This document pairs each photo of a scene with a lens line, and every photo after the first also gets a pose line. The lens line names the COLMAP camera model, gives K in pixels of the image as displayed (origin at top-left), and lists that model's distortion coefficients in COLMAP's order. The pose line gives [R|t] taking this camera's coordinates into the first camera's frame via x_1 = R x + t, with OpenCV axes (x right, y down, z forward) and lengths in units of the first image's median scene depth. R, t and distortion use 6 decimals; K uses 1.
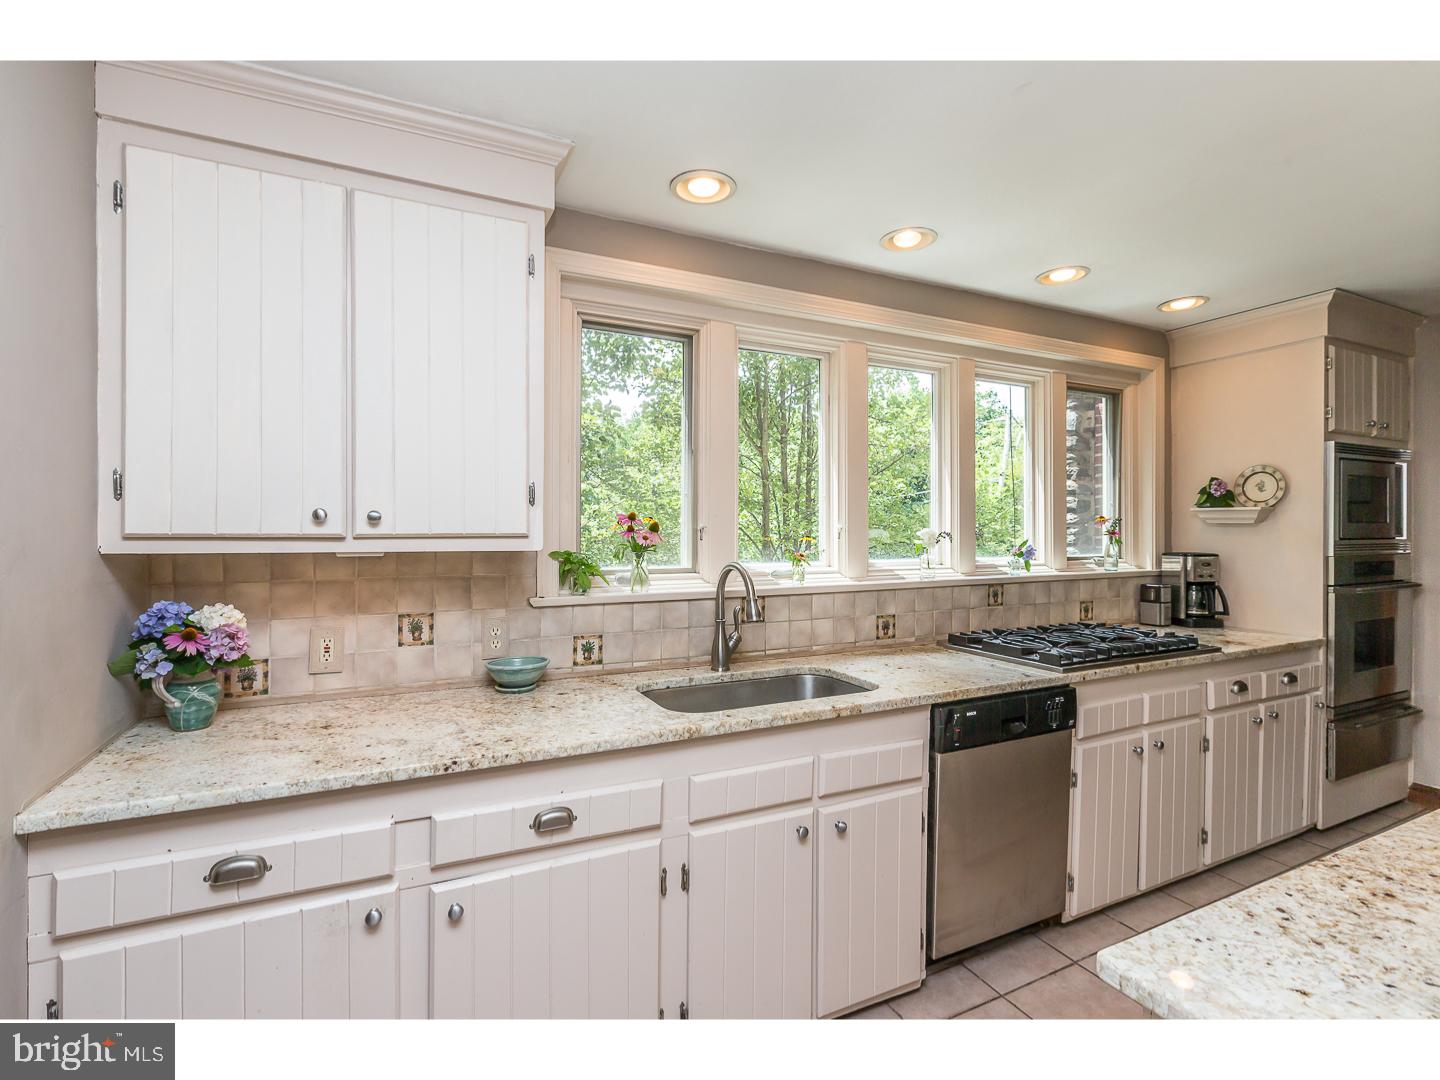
lens RADIAL K [[672.9, 0, 718.7], [0, 672.9, 537.8], [0, 0, 1]] dist [0.001699, -0.000478]
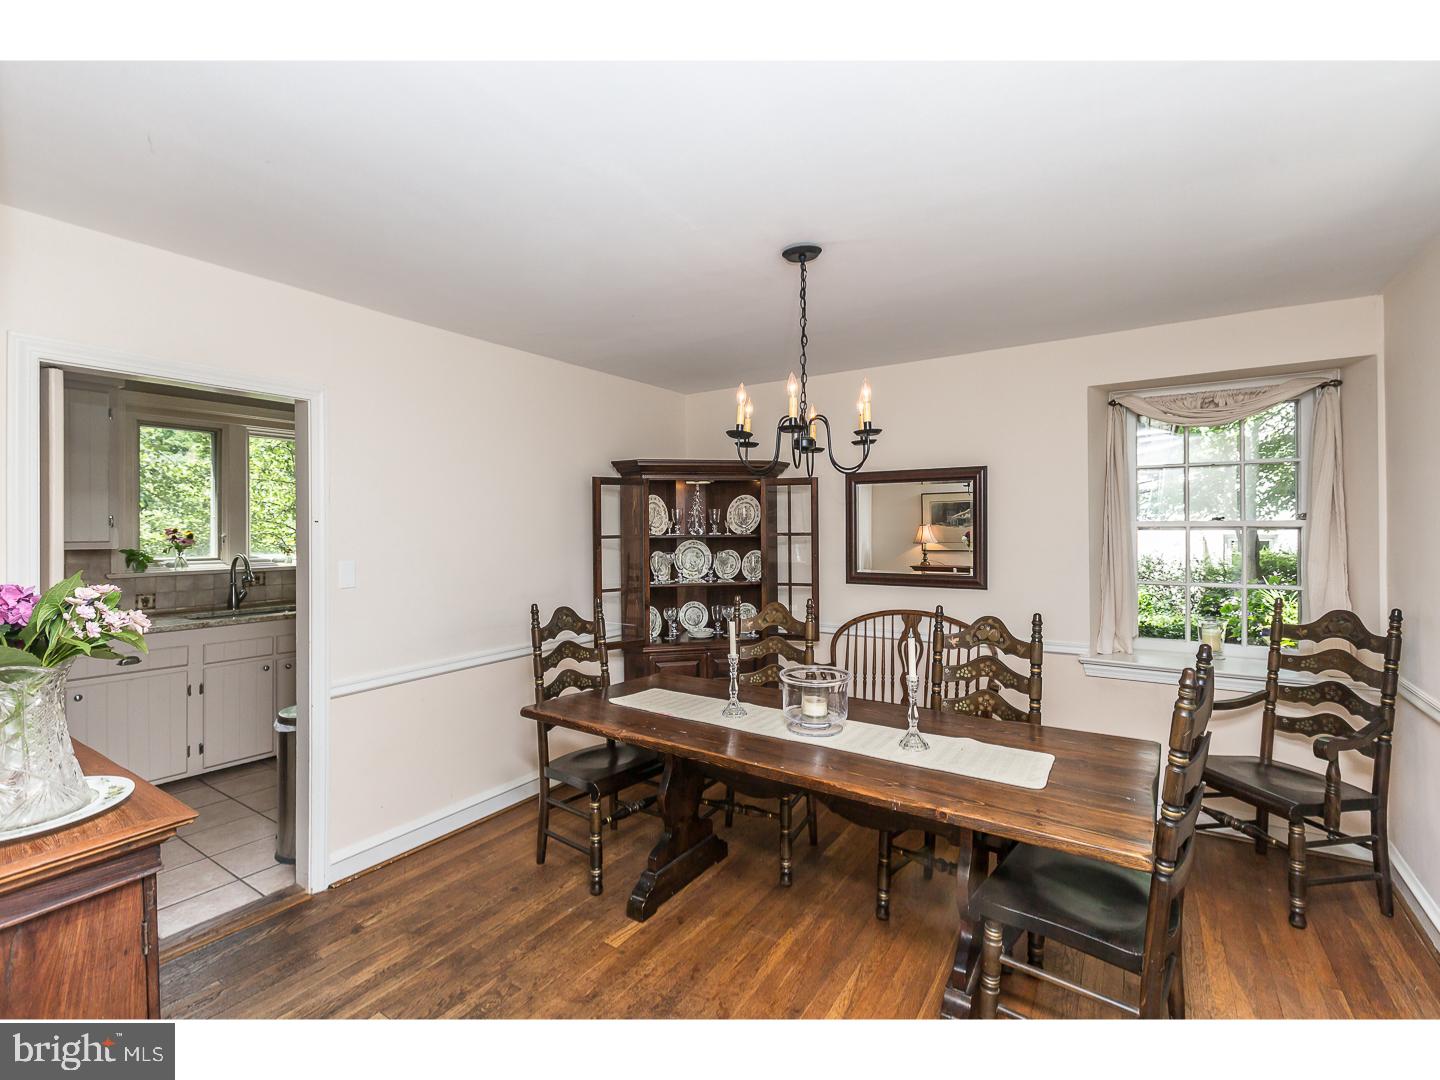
lens RADIAL K [[672.9, 0, 714.4], [0, 672.9, 535.0], [0, 0, 1]] dist [0.001699, -0.000478]
pose [[0.865685, -0.002135, 0.500584, 0.152397], [0.002612, 0.999997, -0.000253, -0.009593], [-0.500582, 0.001527, 0.865688, -0.904063]]
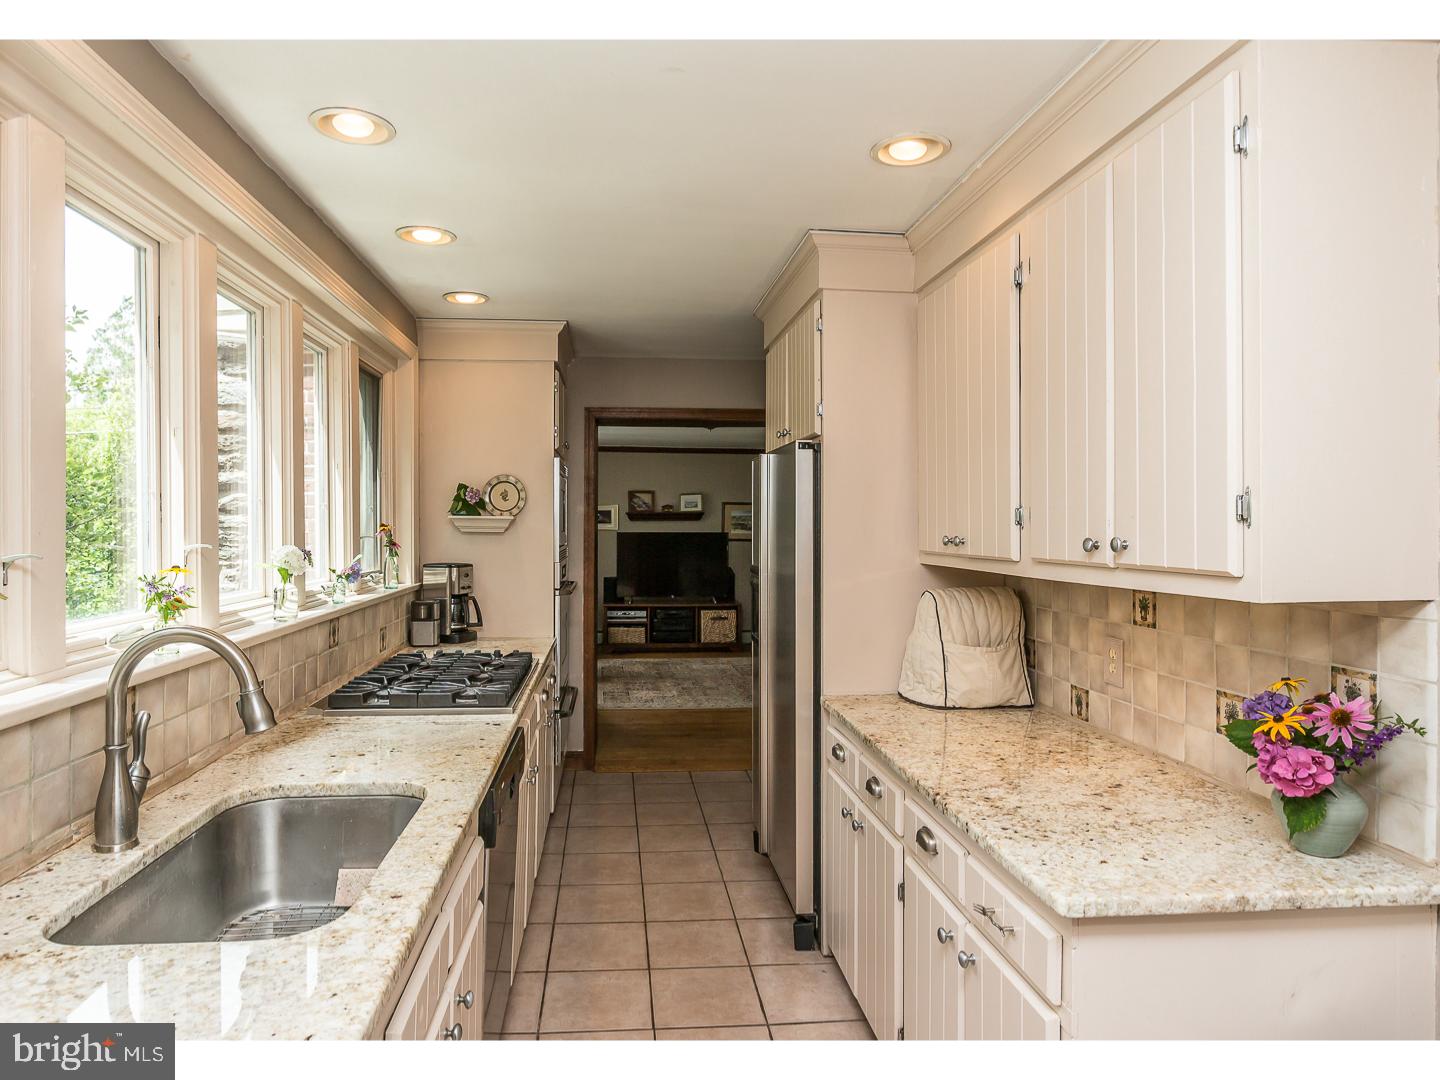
lens RADIAL K [[856.0, 0, 706.8], [0, 856.0, 535.4], [0, 0, 1]] dist [0.000380, -0.001187]
pose [[0.356351, -0.008202, 0.934316, -0.287727], [0.007104, 0.999956, 0.006068, -0.021957], [-0.934325, 0.004475, 0.356394, 0.252366]]
